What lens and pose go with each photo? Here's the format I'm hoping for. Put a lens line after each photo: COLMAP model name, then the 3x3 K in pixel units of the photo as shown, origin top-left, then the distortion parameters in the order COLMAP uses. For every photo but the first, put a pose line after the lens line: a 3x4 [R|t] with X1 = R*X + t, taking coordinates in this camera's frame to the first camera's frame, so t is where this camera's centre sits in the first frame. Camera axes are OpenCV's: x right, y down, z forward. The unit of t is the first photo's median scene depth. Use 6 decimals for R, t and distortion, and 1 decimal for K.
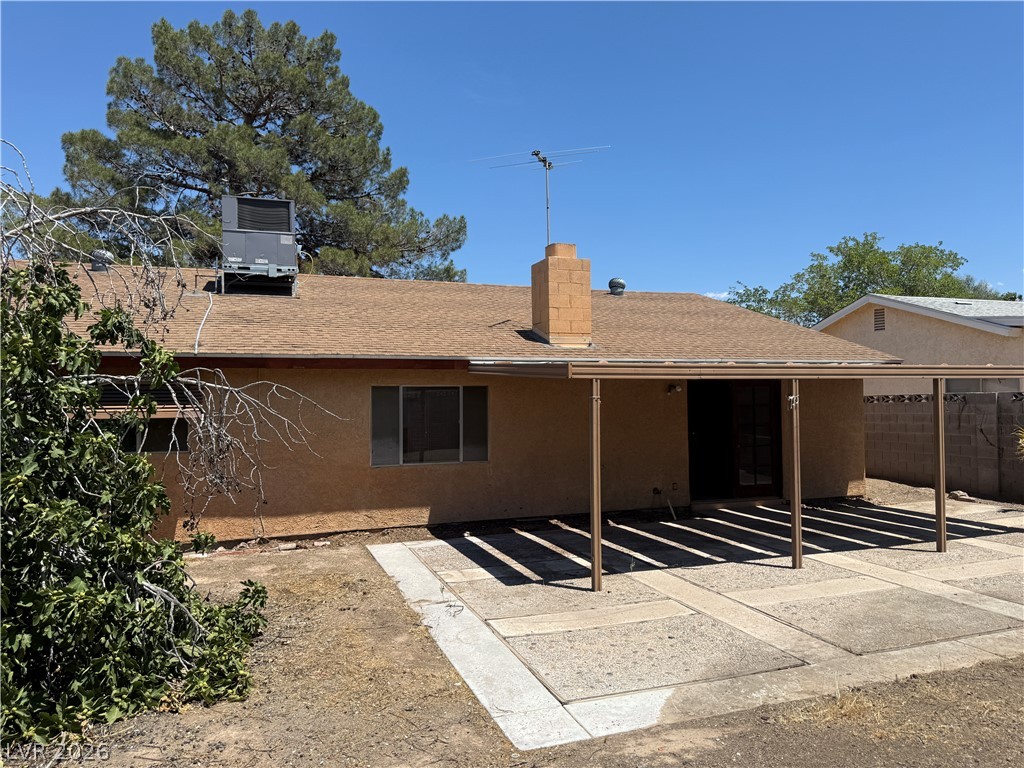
lens RADIAL K [[723.2, 0, 512.0], [0, 723.2, 384.0], [0, 0, 1]] dist [0.060869, -0.064129]
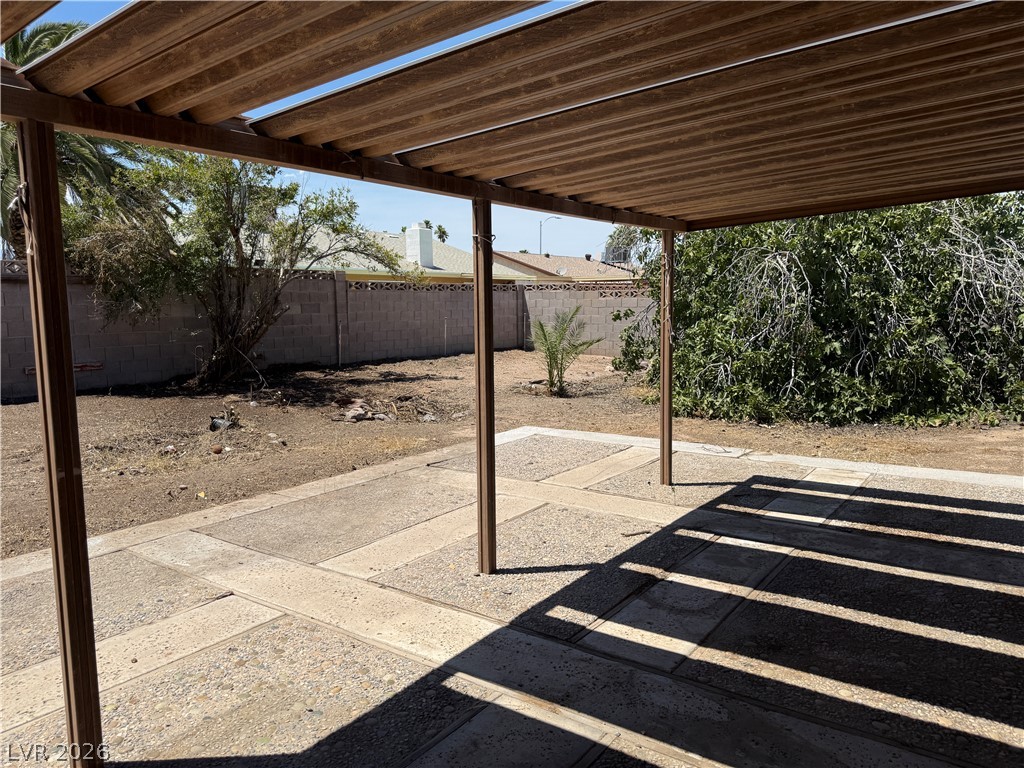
lens RADIAL K [[723.2, 0, 512.0], [0, 723.2, 384.0], [0, 0, 1]] dist [0.060869, -0.064129]
pose [[-0.828834, 0.081440, -0.553536, 0.840135], [0.031613, 0.994586, 0.098993, 0.090310], [0.558601, 0.064550, -0.826921, 1.842539]]
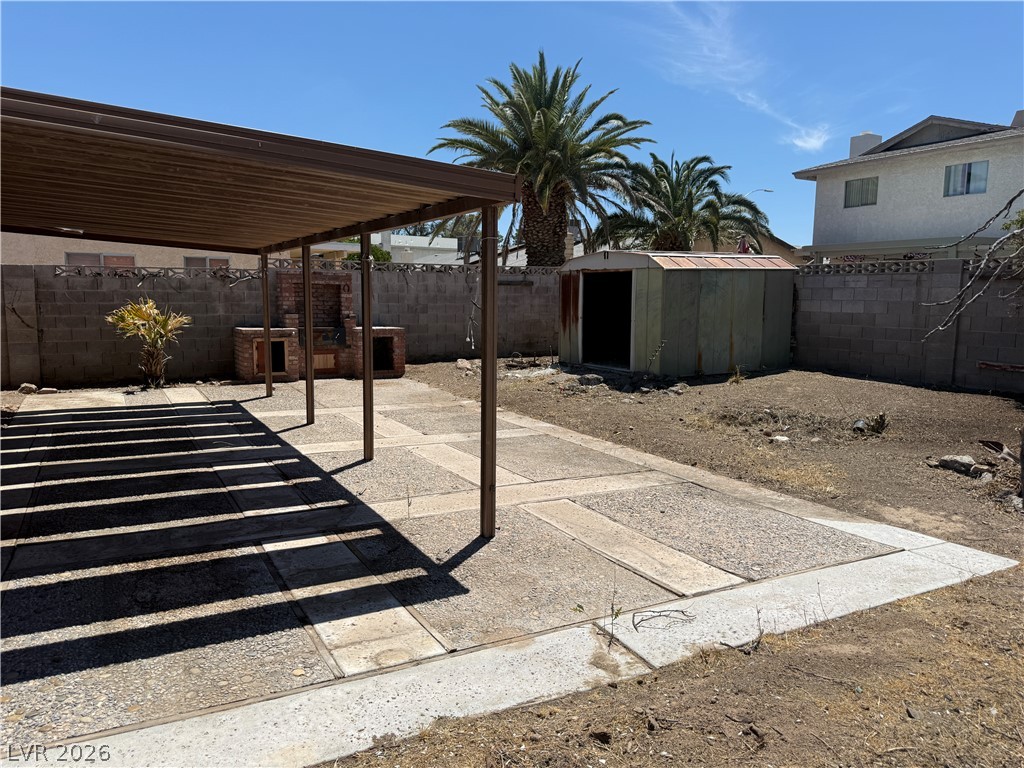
lens RADIAL K [[723.2, 0, 512.0], [0, 723.2, 384.0], [0, 0, 1]] dist [0.060869, -0.064129]
pose [[-0.161580, -0.105085, 0.981249, -0.597132], [-0.034905, 0.994301, 0.100735, 0.094260], [-0.986242, -0.017974, -0.164327, 1.258758]]
